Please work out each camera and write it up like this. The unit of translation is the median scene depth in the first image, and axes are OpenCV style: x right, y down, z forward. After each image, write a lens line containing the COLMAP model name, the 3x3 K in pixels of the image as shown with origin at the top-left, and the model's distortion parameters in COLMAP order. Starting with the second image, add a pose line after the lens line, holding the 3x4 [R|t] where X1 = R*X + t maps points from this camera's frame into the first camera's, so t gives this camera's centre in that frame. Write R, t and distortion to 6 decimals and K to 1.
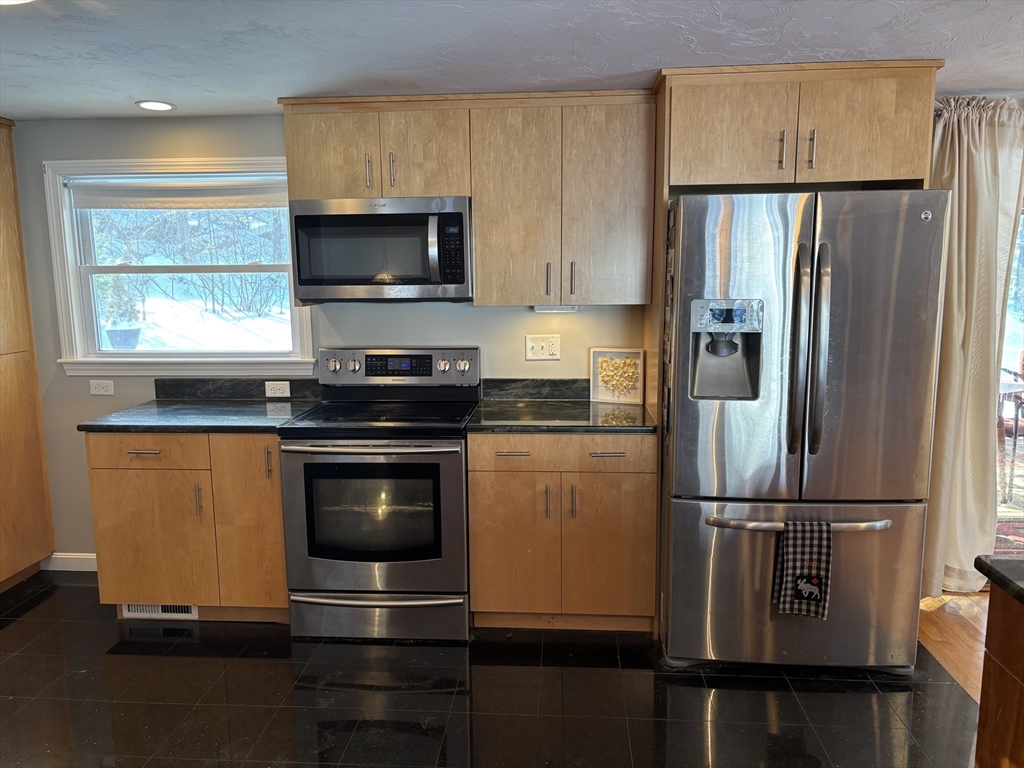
lens RADIAL K [[771.0, 0, 515.8], [0, 771.0, 400.3], [0, 0, 1]] dist [0.050352, -0.056160]
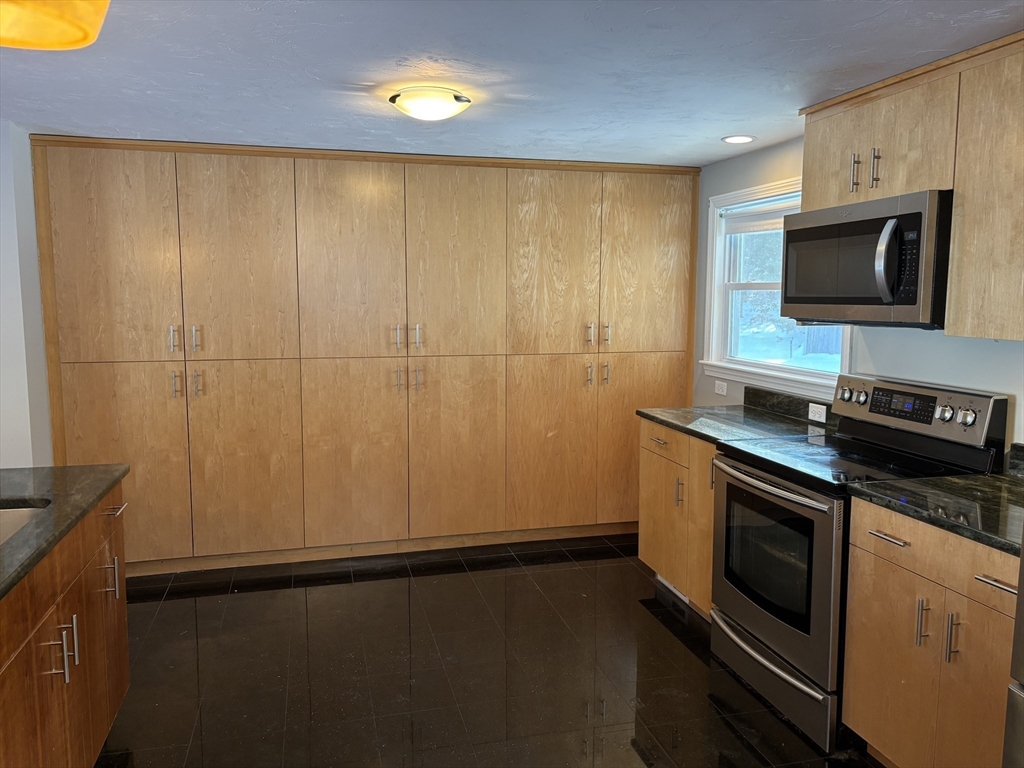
lens RADIAL K [[771.0, 0, 505.5], [0, 771.0, 380.3], [0, 0, 1]] dist [0.050352, -0.056160]
pose [[0.332558, 0.119130, -0.935528, 0.520727], [-0.163026, 0.984318, 0.067391, -0.064092], [0.928885, 0.130104, 0.346764, 0.370261]]
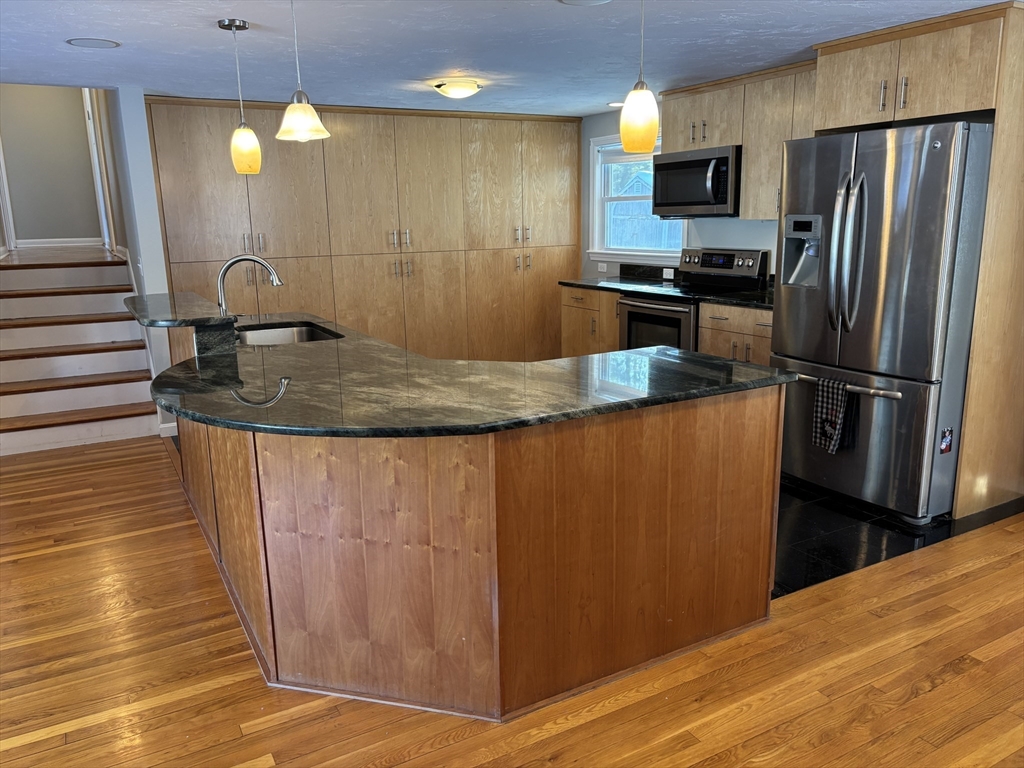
lens RADIAL K [[771.0, 0, 515.6], [0, 771.0, 386.4], [0, 0, 1]] dist [0.050352, -0.056160]
pose [[0.568053, 0.180799, -0.802887, 0.972754], [-0.122724, 0.983272, 0.134590, 0.044263], [0.813791, 0.022079, 0.580739, -0.201366]]
